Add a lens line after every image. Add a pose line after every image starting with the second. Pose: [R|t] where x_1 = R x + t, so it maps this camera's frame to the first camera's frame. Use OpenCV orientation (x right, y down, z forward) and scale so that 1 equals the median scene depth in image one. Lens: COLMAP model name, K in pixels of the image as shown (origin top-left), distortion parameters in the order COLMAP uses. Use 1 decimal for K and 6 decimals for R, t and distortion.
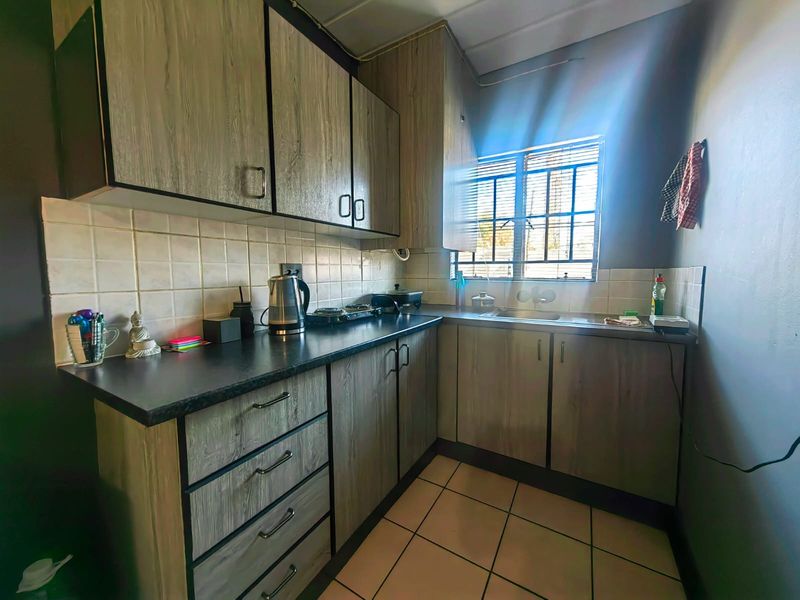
lens RADIAL K [[305.5, 0, 398.5], [0, 305.5, 296.9], [0, 0, 1]] dist [0.001057, 0.000350]
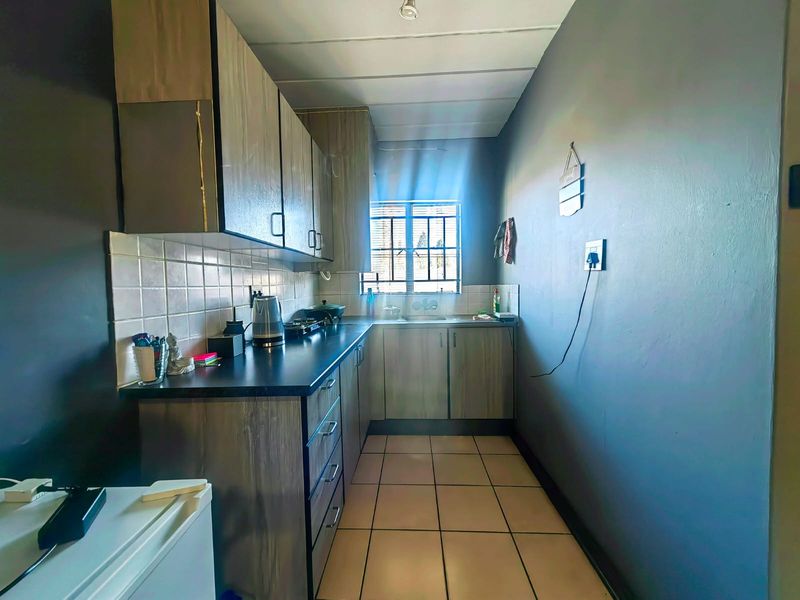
lens RADIAL K [[305.5, 0, 398.5], [0, 305.5, 296.9], [0, 0, 1]] dist [0.001057, 0.000350]
pose [[0.878675, -0.032715, 0.476299, -0.434751], [0.054952, 0.997949, -0.032830, -0.001242], [-0.474248, 0.055021, 0.878671, -0.238534]]
